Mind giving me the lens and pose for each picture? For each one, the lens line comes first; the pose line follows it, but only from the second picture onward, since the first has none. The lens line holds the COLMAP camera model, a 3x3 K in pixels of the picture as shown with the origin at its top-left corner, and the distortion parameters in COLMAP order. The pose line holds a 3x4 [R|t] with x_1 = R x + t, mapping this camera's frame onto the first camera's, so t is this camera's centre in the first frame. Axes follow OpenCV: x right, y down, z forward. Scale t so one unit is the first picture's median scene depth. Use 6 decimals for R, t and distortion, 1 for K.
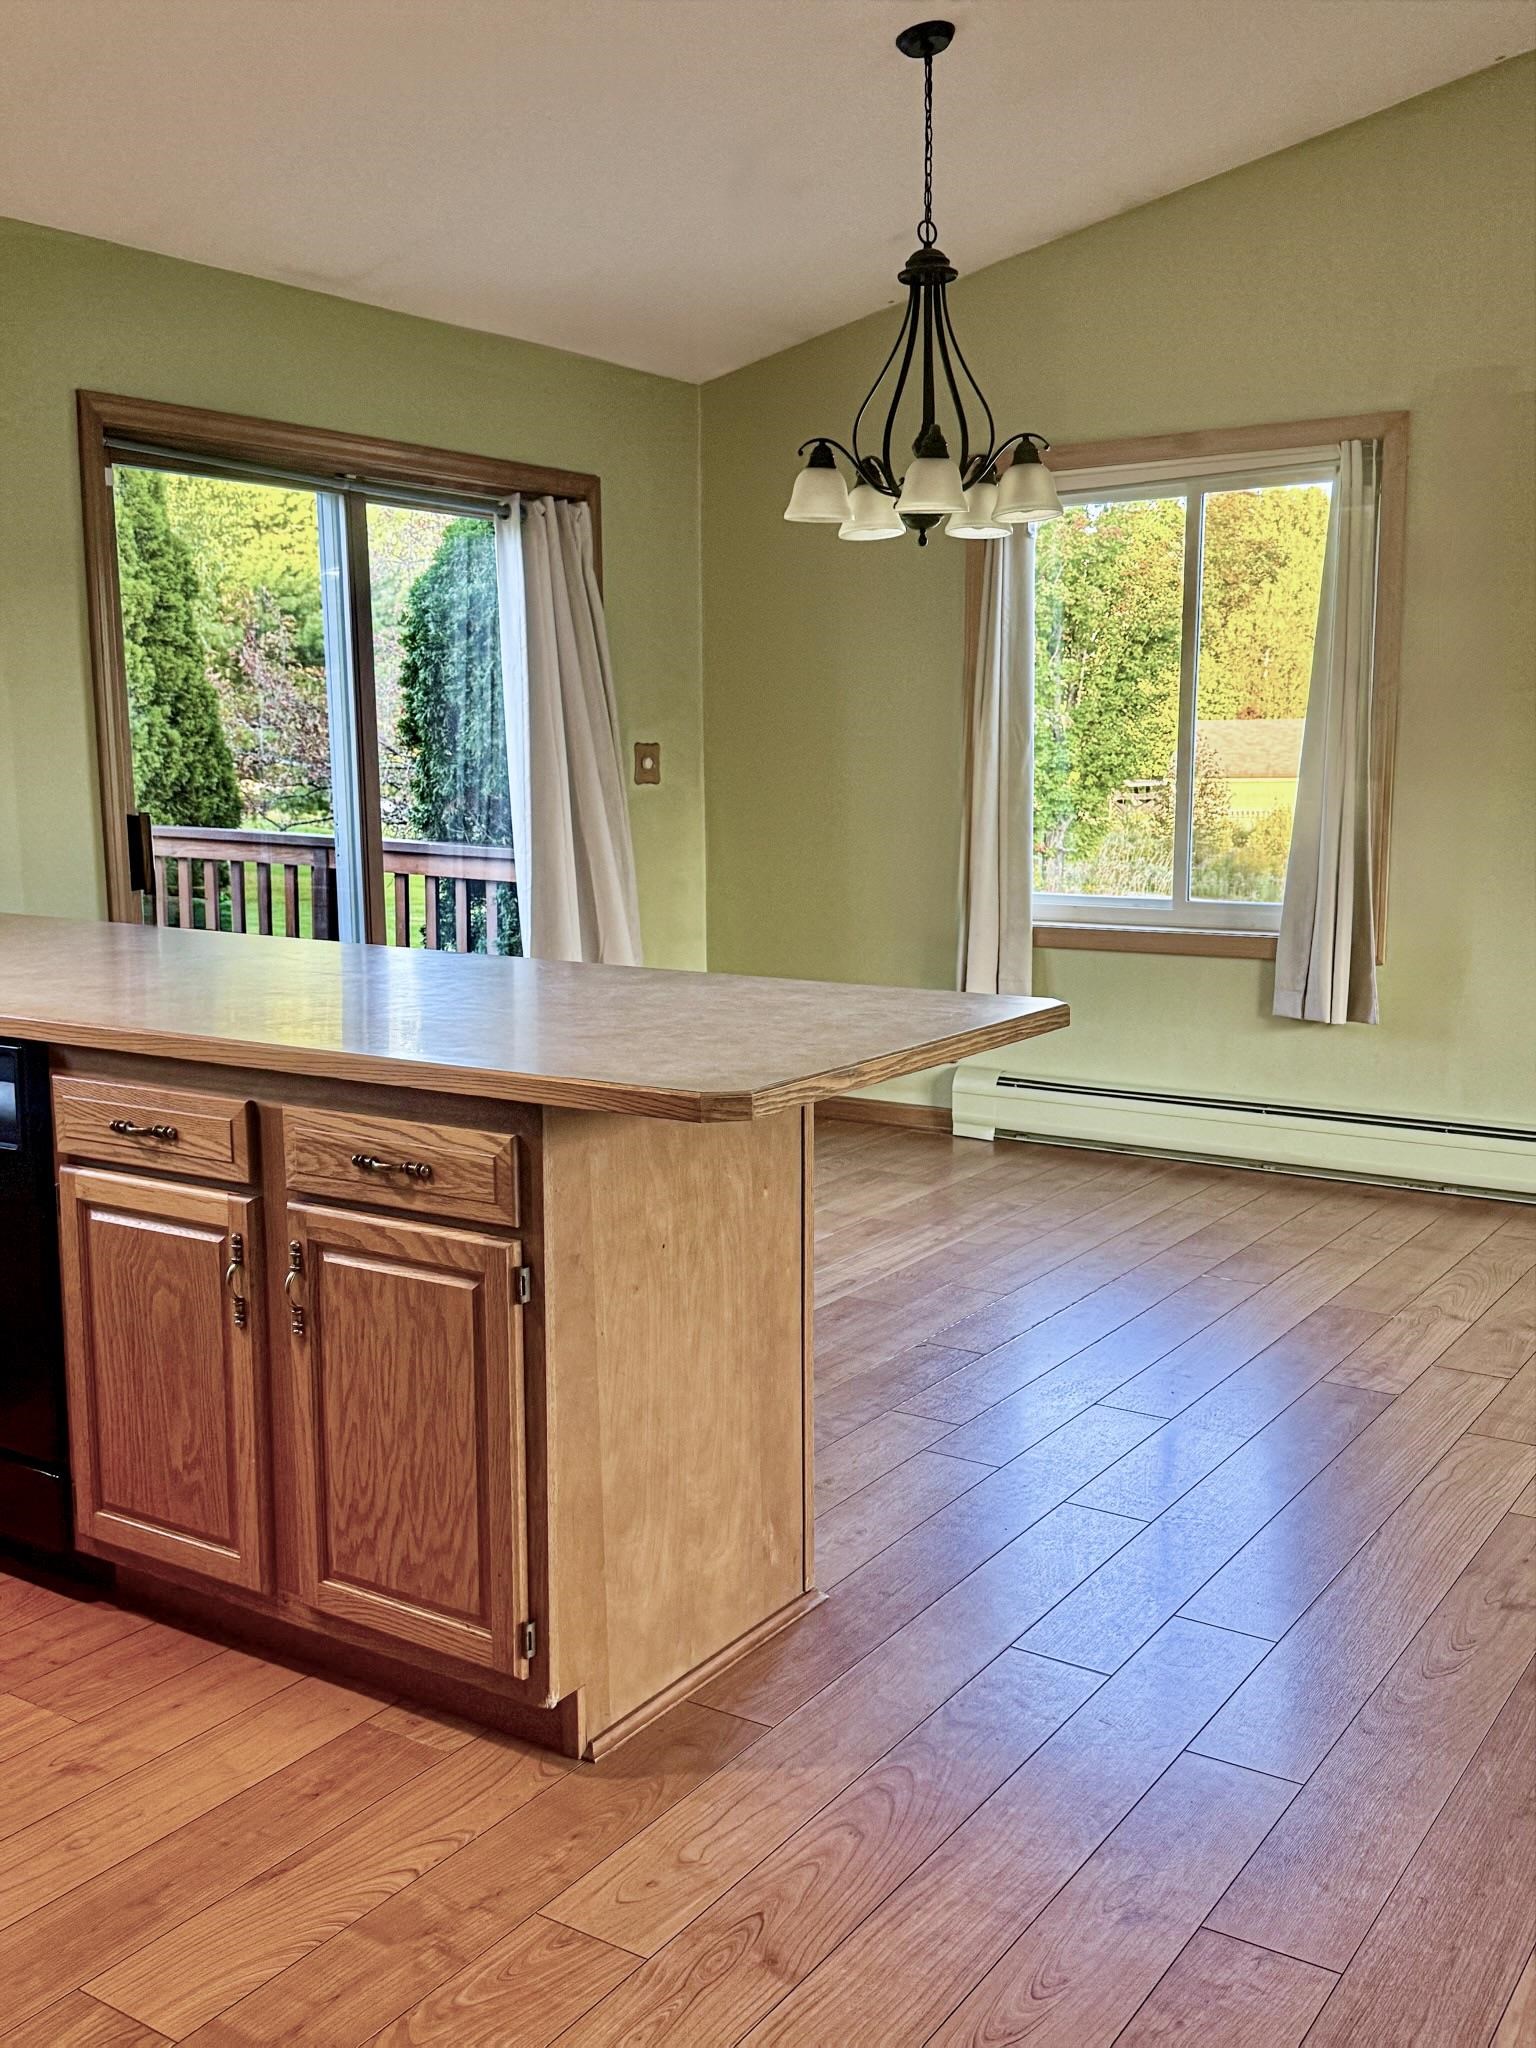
lens RADIAL K [[1910.3, 0, 757.6], [0, 1910.3, 1022.5], [0, 0, 1]] dist [0.031895, 0.000000]
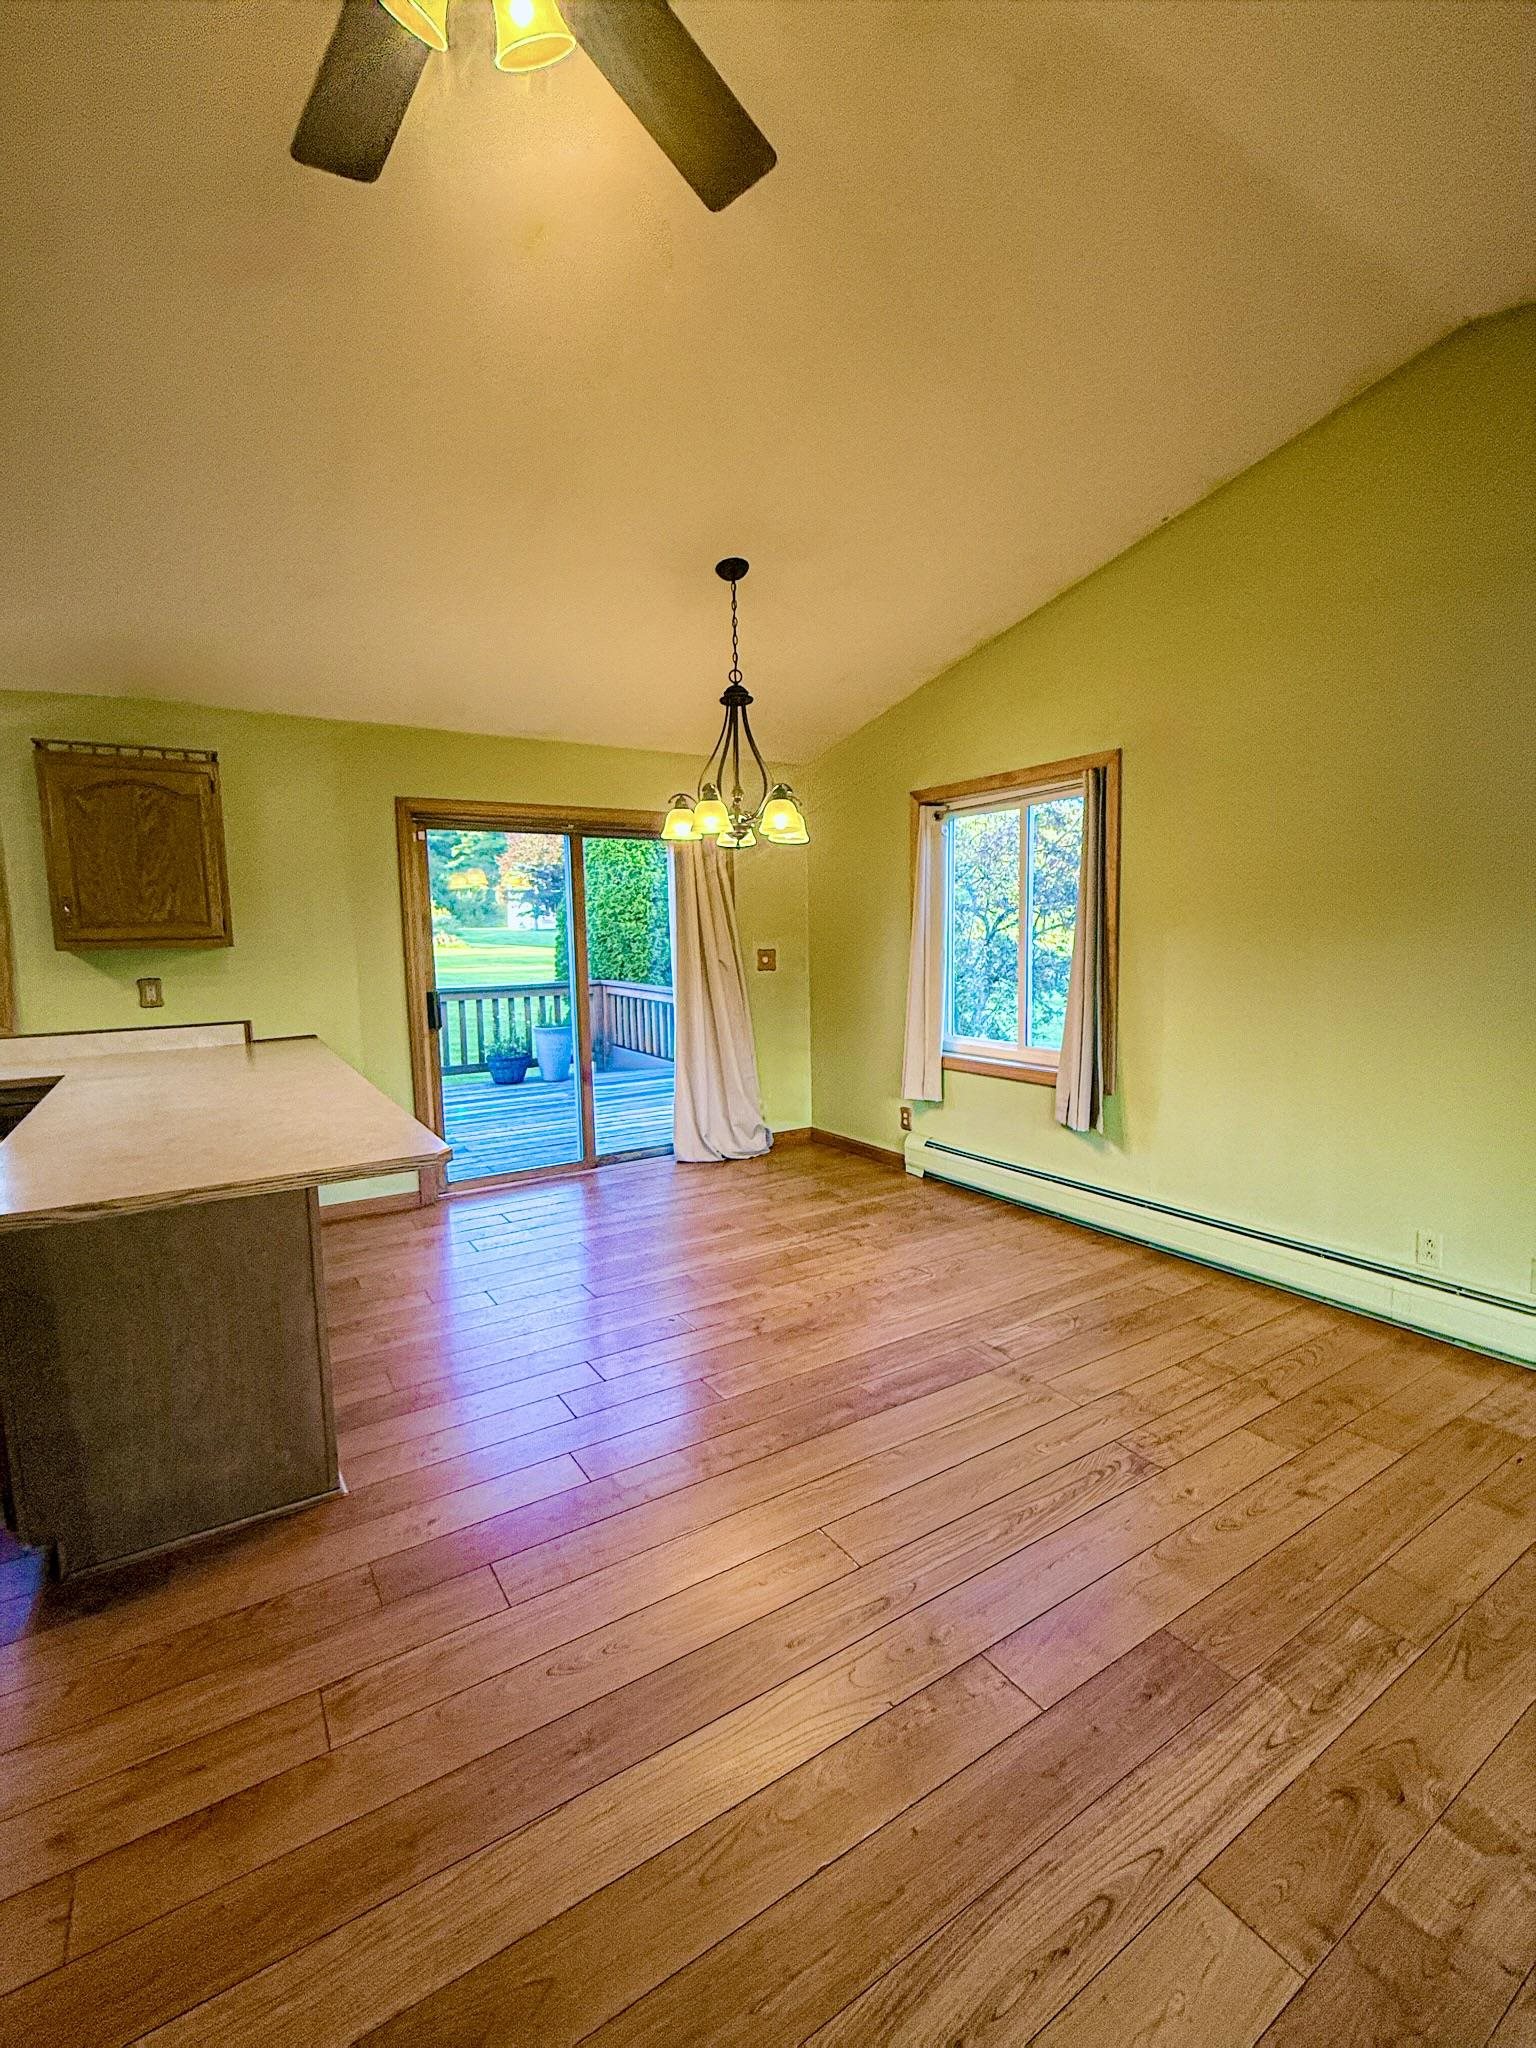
lens RADIAL K [[893.2, 0, 769.4], [0, 893.2, 1029.2], [0, 0, 1]] dist [-0.003493, 0.000695]
pose [[0.922412, 0.032904, -0.384803, 0.377133], [-0.044685, 0.998765, -0.021710, -0.061354], [0.383613, 0.037220, 0.922743, 0.229604]]
